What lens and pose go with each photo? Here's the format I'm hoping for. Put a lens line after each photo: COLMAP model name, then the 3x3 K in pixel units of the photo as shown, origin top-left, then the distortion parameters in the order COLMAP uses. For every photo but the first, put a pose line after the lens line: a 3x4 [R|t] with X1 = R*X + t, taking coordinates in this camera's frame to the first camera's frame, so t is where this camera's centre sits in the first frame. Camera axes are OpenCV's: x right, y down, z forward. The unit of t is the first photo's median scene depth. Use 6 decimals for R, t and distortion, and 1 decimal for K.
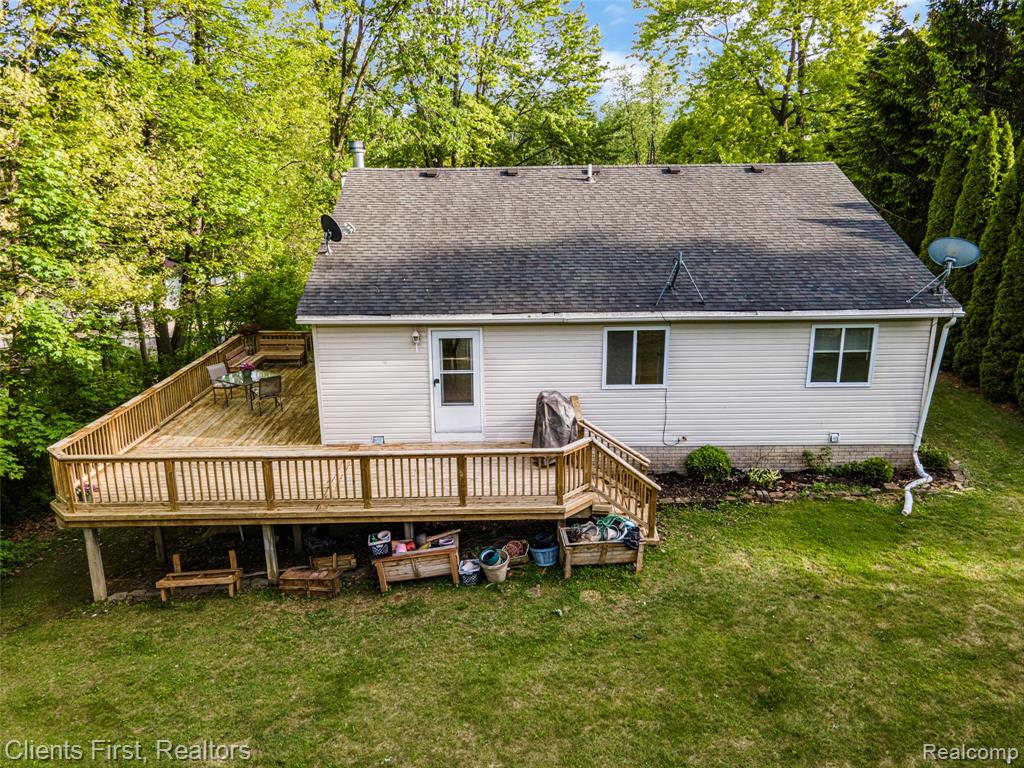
lens RADIAL K [[781.6, 0, 512.0], [0, 781.6, 384.0], [0, 0, 1]] dist [0.036758, 0.010075]
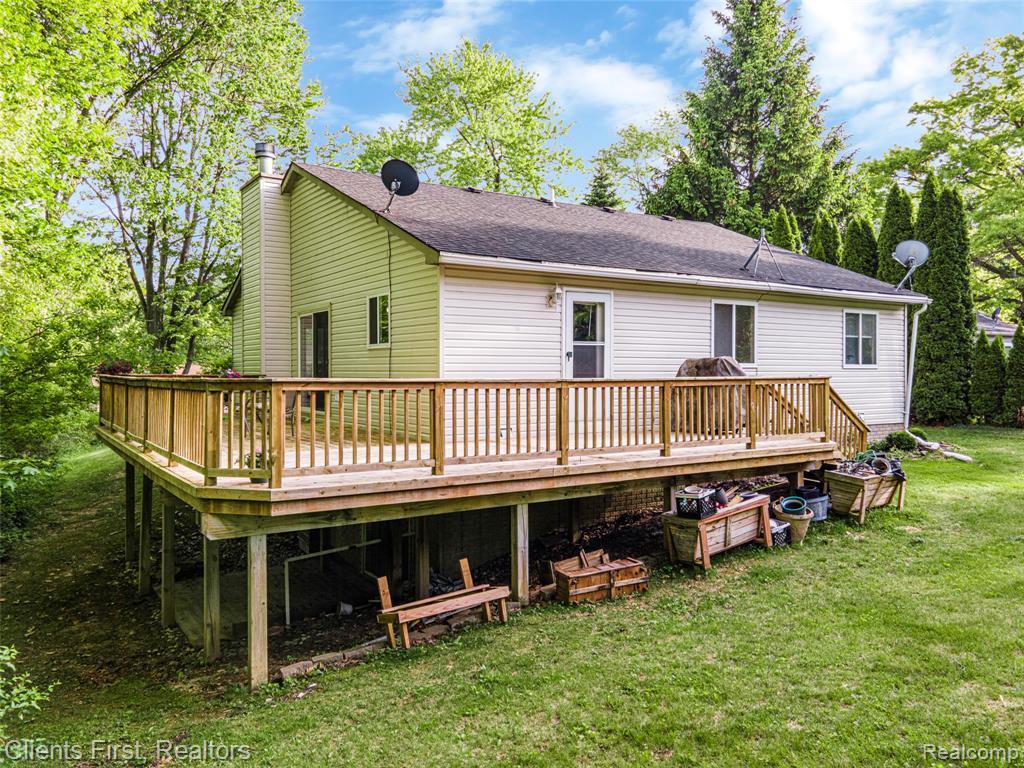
lens RADIAL K [[781.6, 0, 512.0], [0, 781.6, 384.0], [0, 0, 1]] dist [0.036758, 0.010075]
pose [[0.834459, 0.000714, 0.551070, -0.597952], [0.141229, 0.966324, -0.215108, 0.193277], [-0.532666, 0.257326, 0.806257, 0.392325]]
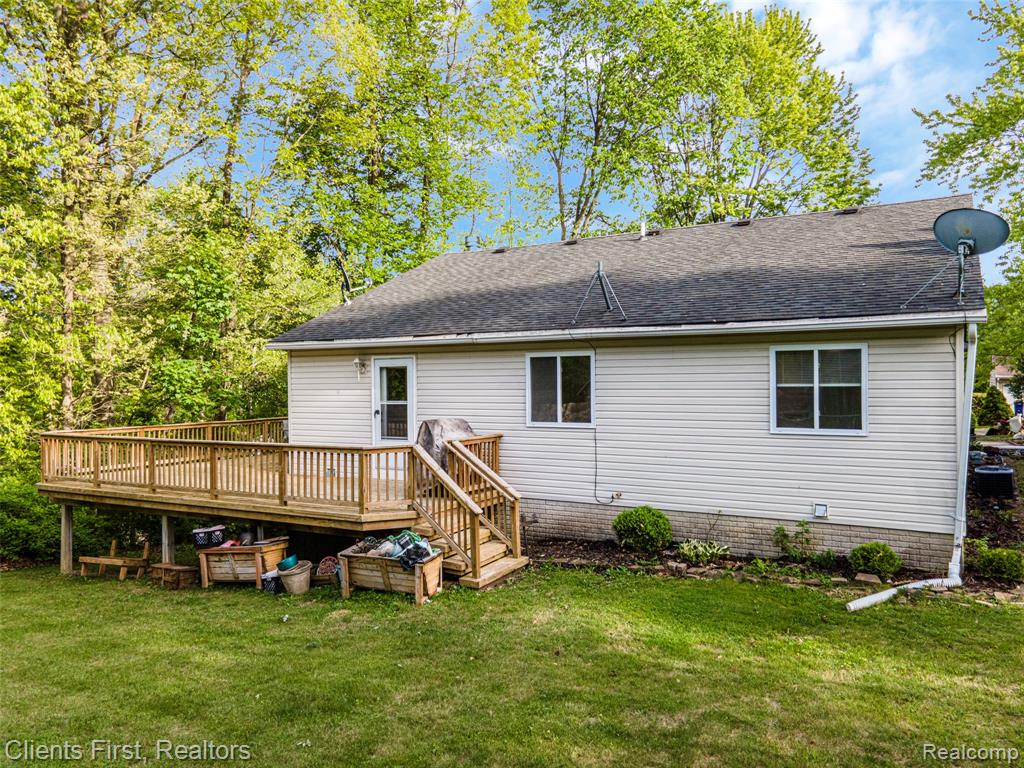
lens RADIAL K [[781.6, 0, 512.0], [0, 781.6, 384.0], [0, 0, 1]] dist [0.036758, 0.010075]
pose [[0.858595, 0.004971, -0.512630, 0.551104], [-0.138632, 0.964948, -0.222836, 0.157783], [0.493554, 0.262393, 0.829189, 0.271152]]
